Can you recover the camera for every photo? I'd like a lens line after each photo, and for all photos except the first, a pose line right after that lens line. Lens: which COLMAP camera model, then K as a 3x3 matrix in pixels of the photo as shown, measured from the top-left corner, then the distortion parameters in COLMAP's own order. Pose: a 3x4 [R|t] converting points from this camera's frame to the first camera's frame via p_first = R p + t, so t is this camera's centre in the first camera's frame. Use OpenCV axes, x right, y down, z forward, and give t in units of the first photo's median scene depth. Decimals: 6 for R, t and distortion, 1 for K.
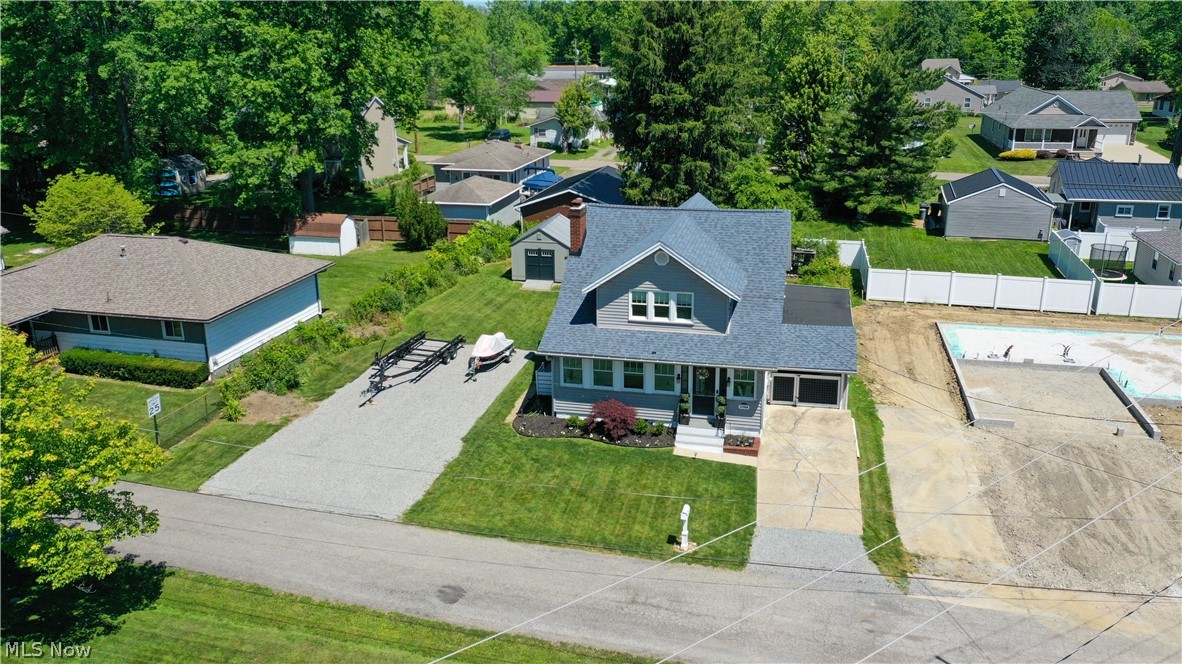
lens RADIAL K [[918.4, 0, 591.0], [0, 918.4, 332.0], [0, 0, 1]] dist [-0.005794, 0.003127]
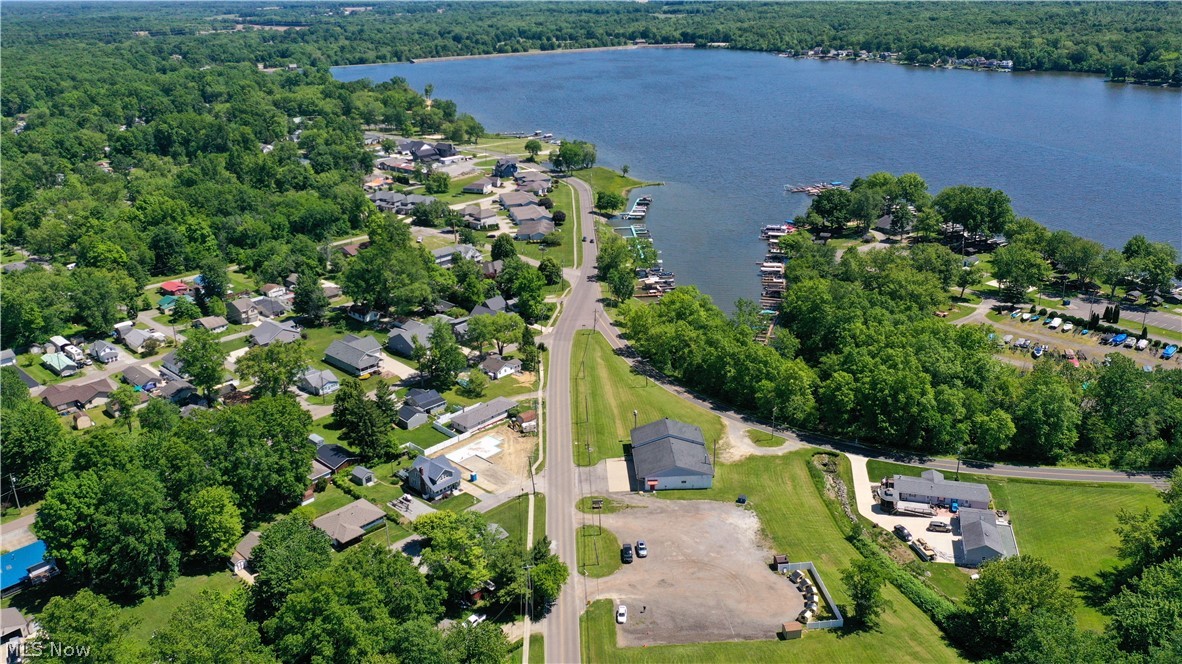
lens RADIAL K [[918.4, 0, 591.0], [0, 918.4, 332.0], [0, 0, 1]] dist [-0.005794, 0.003127]
pose [[0.497373, -0.306639, 0.811537, -4.418733], [0.279118, 0.942273, 0.184972, -1.928495], [-0.821409, 0.134514, 0.554250, -3.659485]]
